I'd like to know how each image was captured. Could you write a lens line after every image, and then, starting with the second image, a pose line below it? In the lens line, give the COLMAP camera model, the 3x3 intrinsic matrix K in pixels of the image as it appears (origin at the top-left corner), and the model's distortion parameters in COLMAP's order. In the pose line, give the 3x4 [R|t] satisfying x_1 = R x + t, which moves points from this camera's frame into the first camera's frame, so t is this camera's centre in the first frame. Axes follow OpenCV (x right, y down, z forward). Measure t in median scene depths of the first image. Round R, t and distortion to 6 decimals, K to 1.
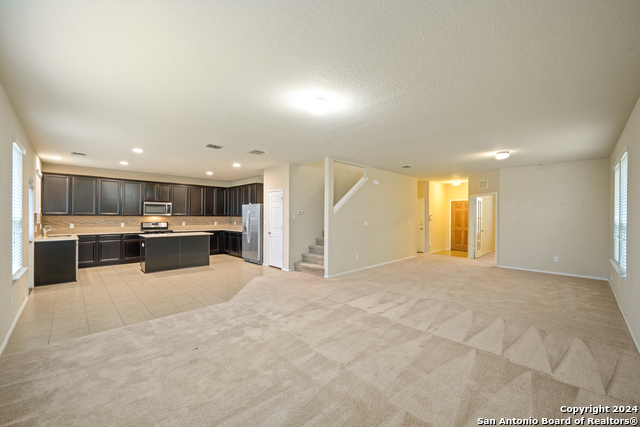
lens RADIAL K [[259.8, 0, 319.1], [0, 259.8, 217.4], [0, 0, 1]] dist [-0.002336, -0.000673]
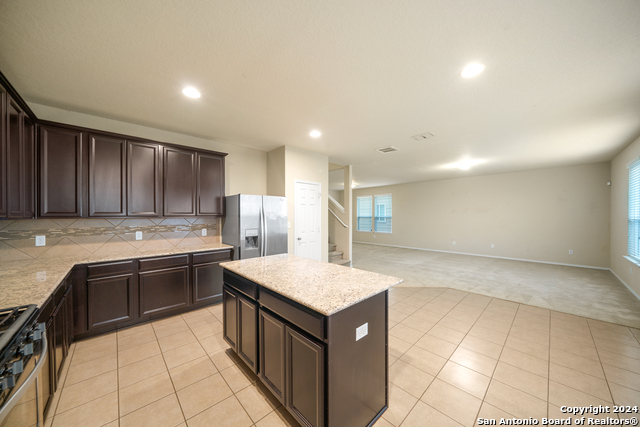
lens RADIAL K [[221.1, 0, 320.0], [0, 221.1, 213.5], [0, 0, 1]] dist [-0.000102, -0.000011]
pose [[0.018714, -0.000059, 0.999825, -0.790522], [0.005013, 0.999987, -0.000035, -0.010816], [-0.999812, 0.005013, 0.018714, 0.907562]]
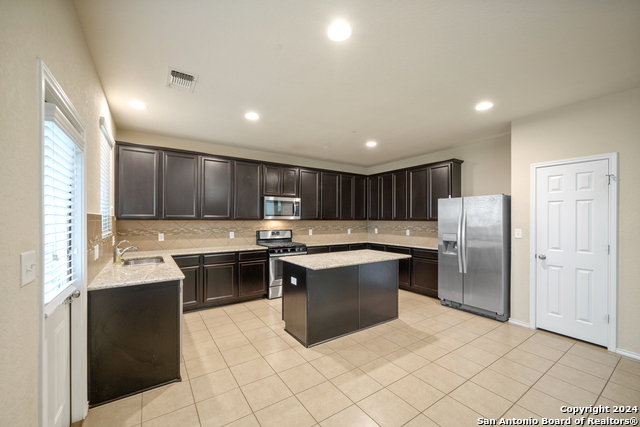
lens RADIAL K [[255.9, 0, 318.1], [0, 255.9, 219.6], [0, 0, 1]] dist [-0.000832, 0.000007]
pose [[0.983253, -0.002514, -0.182230, -0.483538], [0.001947, 0.999993, -0.003291, -0.005511], [0.182237, 0.002881, 0.983250, 0.478961]]
